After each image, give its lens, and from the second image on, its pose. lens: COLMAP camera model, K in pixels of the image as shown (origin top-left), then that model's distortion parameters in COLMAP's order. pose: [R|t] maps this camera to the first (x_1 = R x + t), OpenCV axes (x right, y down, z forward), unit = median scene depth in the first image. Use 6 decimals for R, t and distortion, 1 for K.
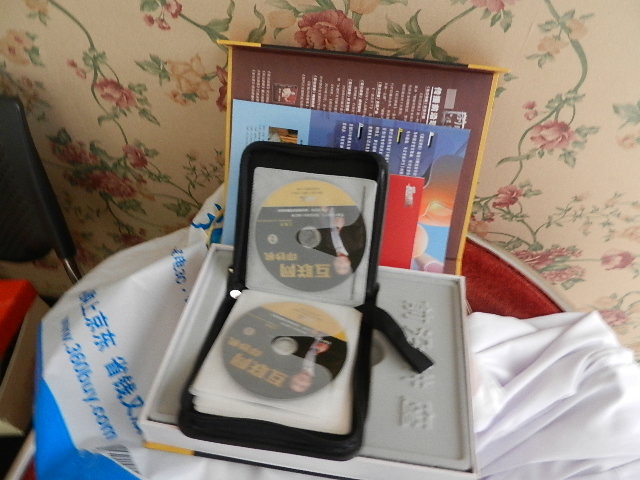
lens RADIAL K [[470.2, 0, 317.5], [0, 470.2, 228.5], [0, 0, 1]] dist [-0.008923, -0.001975]
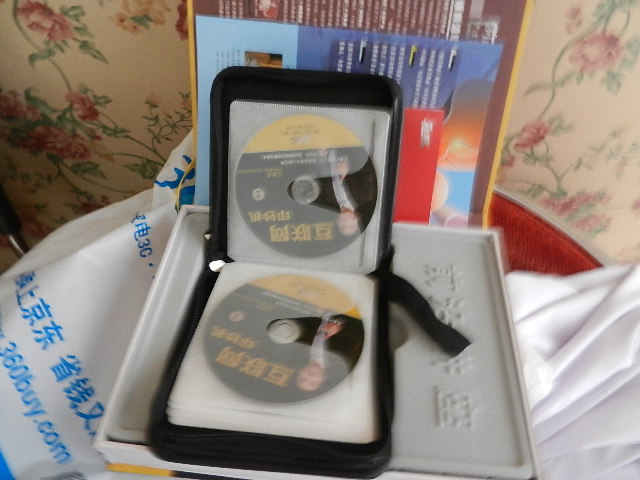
lens RADIAL K [[476.2, 0, 320.0], [0, 476.2, 240.0], [0, 0, 1]] dist [-0.002397, -0.000142]
pose [[0.997975, -0.050117, 0.039174, -0.026073], [0.045976, 0.993896, 0.100283, 0.020839], [-0.043960, -0.098279, 0.994187, 0.183735]]
